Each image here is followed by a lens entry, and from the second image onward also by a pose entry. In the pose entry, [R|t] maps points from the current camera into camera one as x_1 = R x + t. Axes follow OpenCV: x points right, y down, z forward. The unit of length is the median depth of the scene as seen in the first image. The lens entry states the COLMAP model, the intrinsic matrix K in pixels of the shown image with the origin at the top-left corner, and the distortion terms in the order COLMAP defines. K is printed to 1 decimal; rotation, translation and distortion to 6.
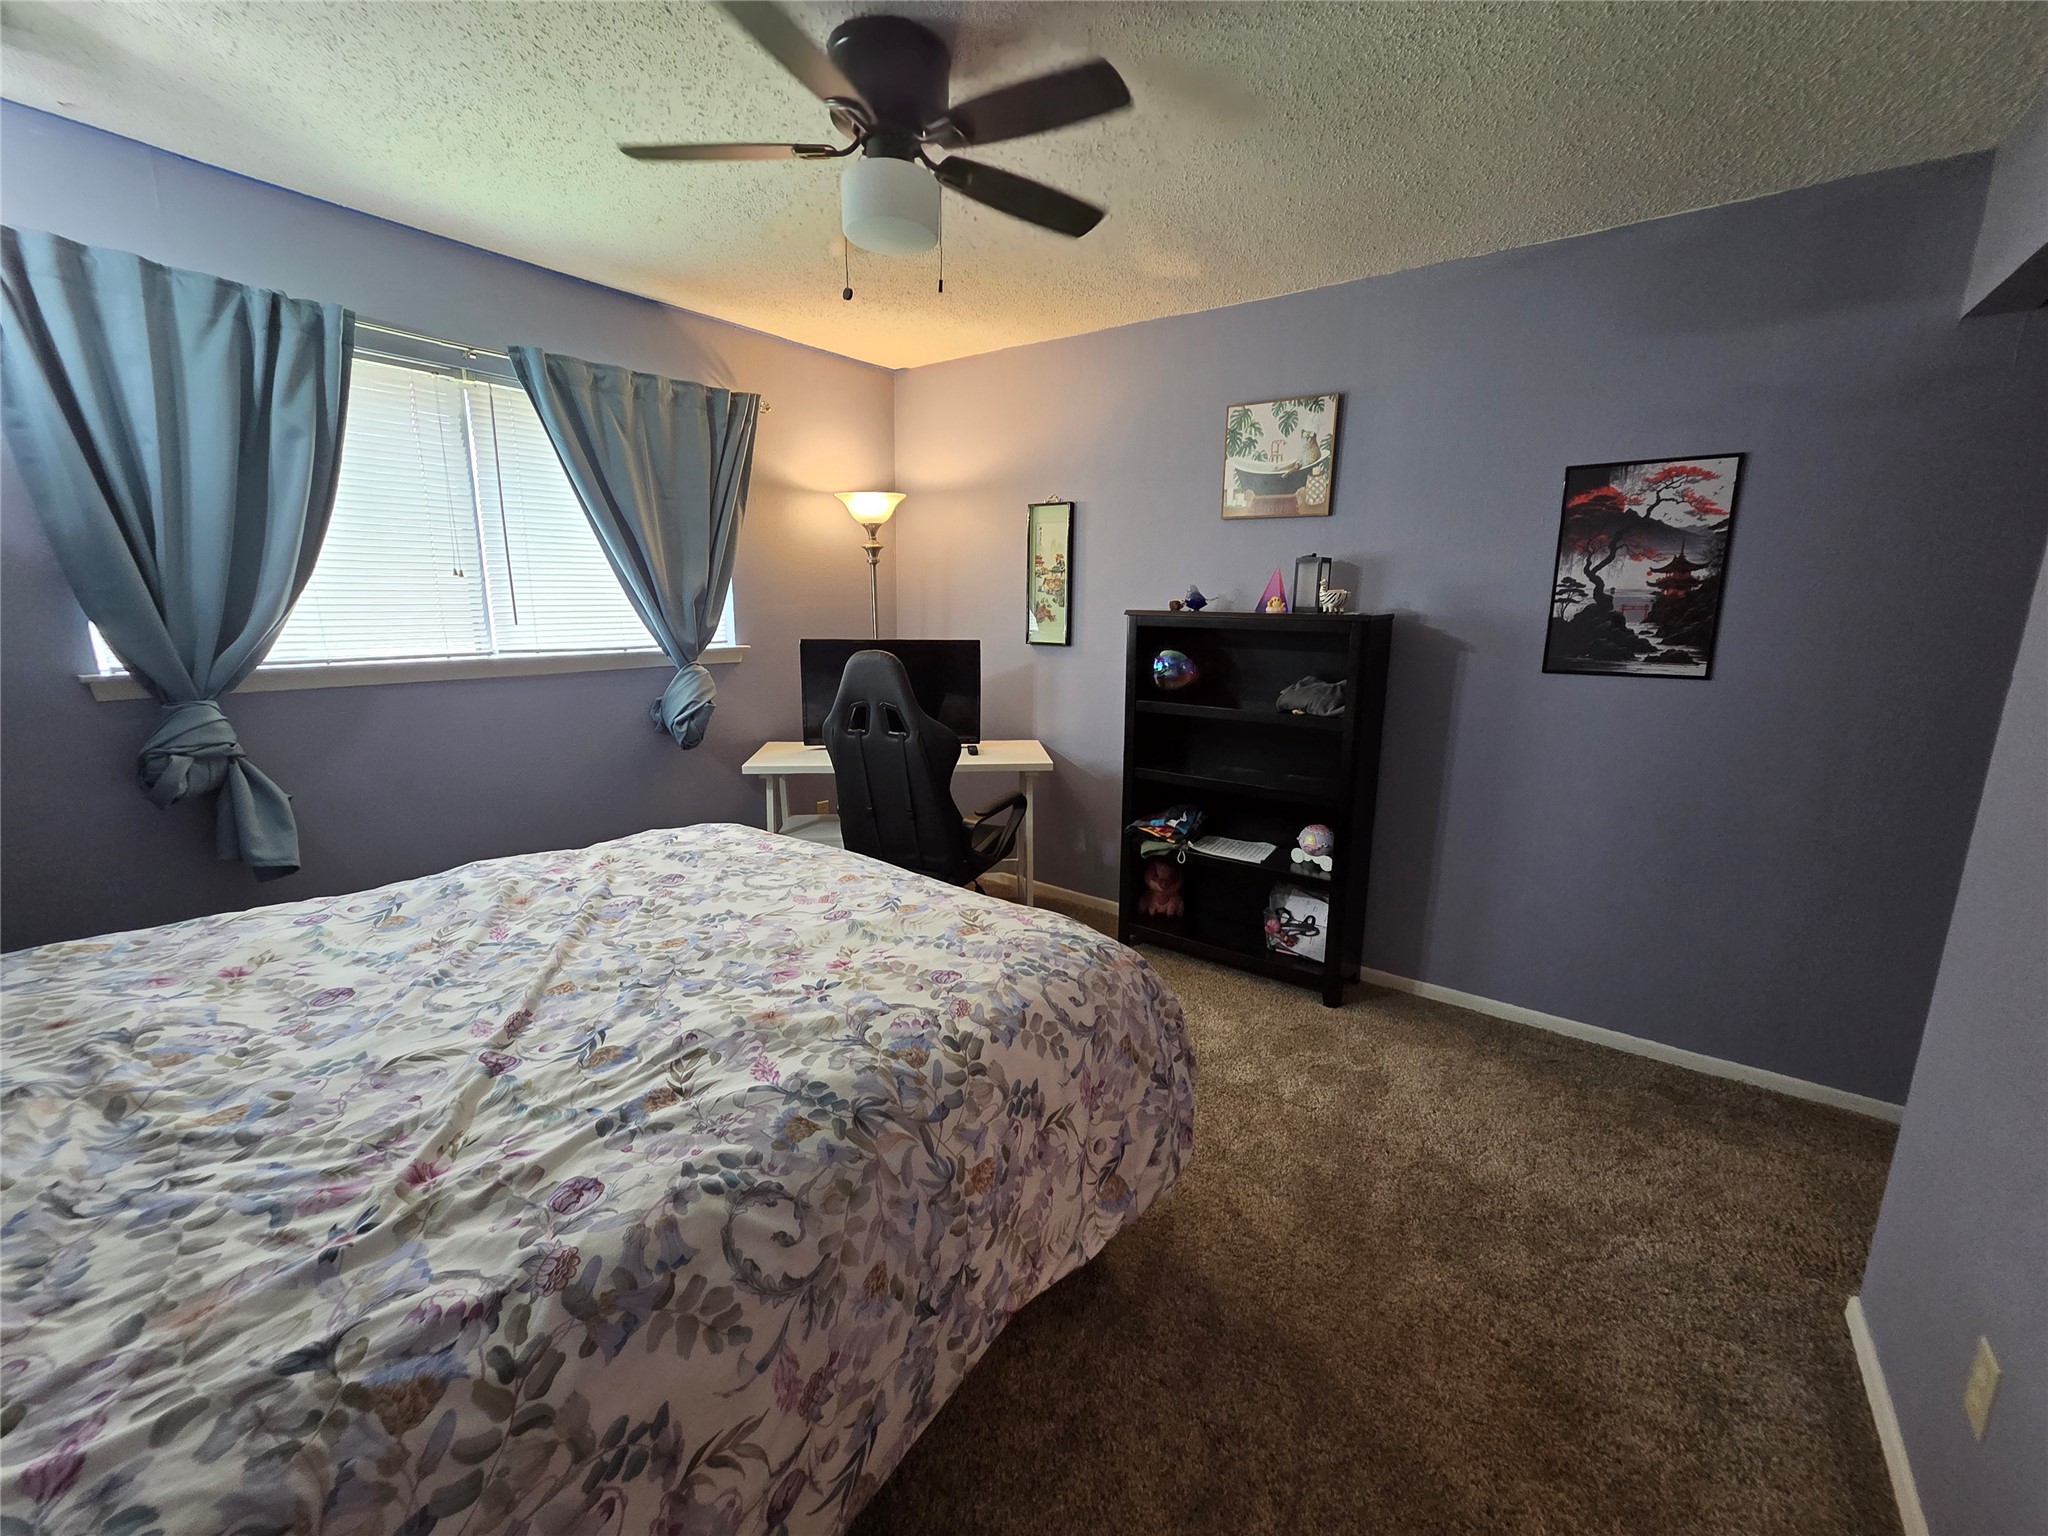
lens RADIAL K [[832.1, 0, 1018.8], [0, 832.1, 771.2], [0, 0, 1]] dist [0.001424, -0.000332]
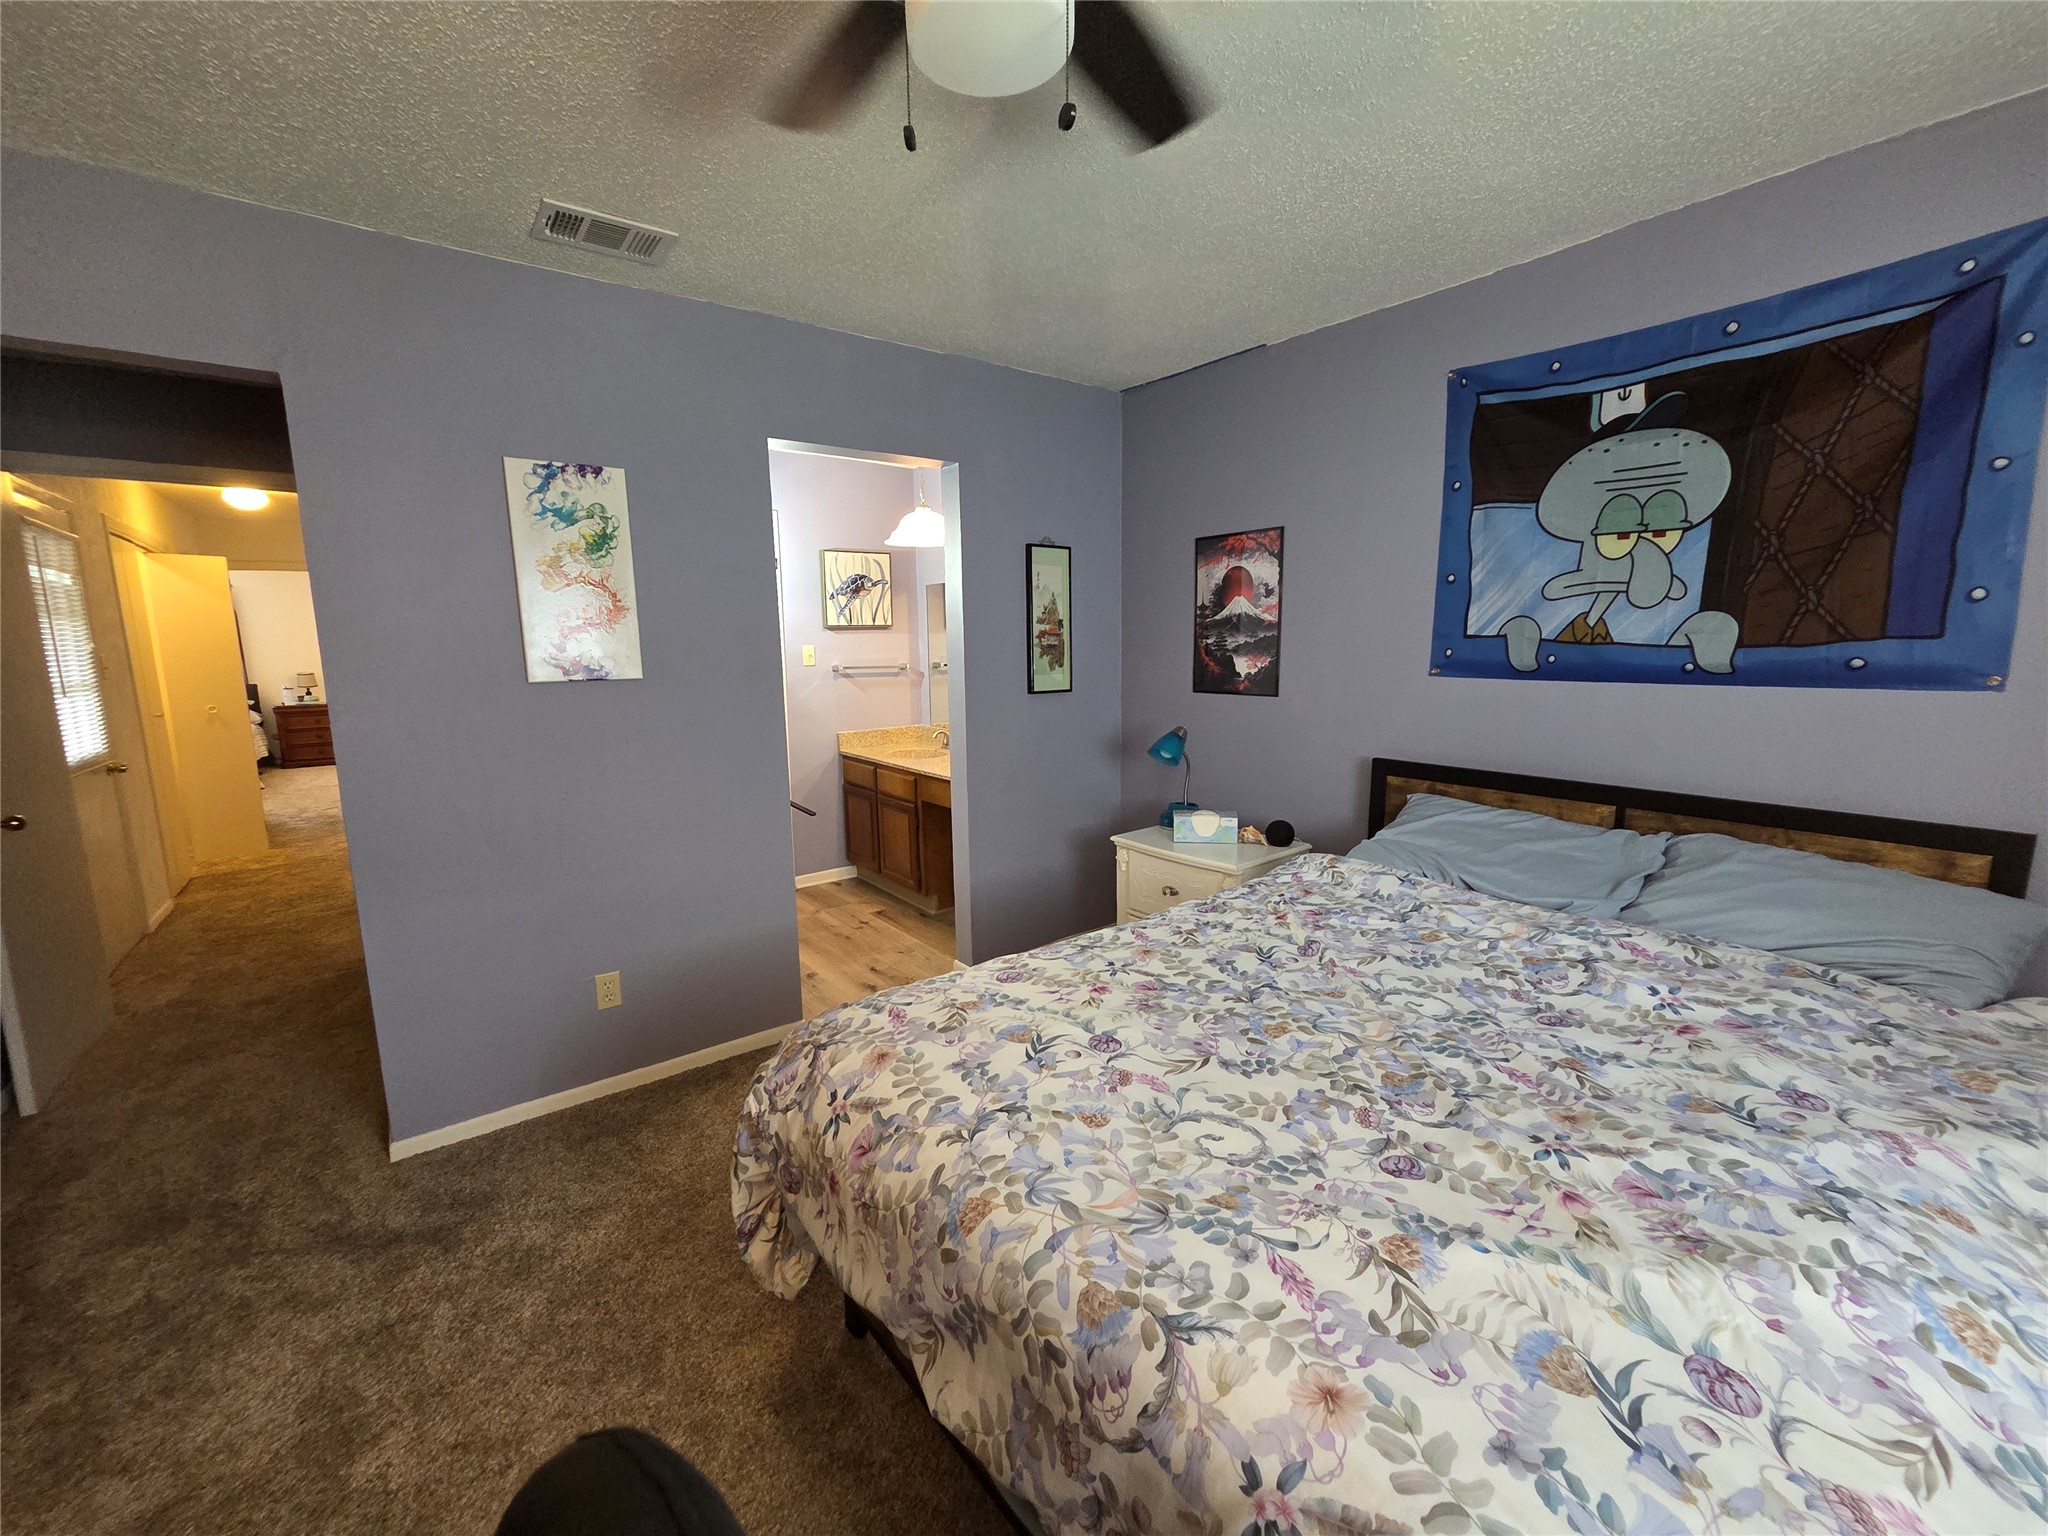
lens RADIAL K [[832.1, 0, 1018.8], [0, 832.1, 771.2], [0, 0, 1]] dist [0.001424, -0.000332]
pose [[-0.960887, -0.048921, 0.272584, -0.353495], [0.053985, 0.932303, 0.357627, -0.385307], [-0.271627, 0.358355, -0.893197, 1.693214]]
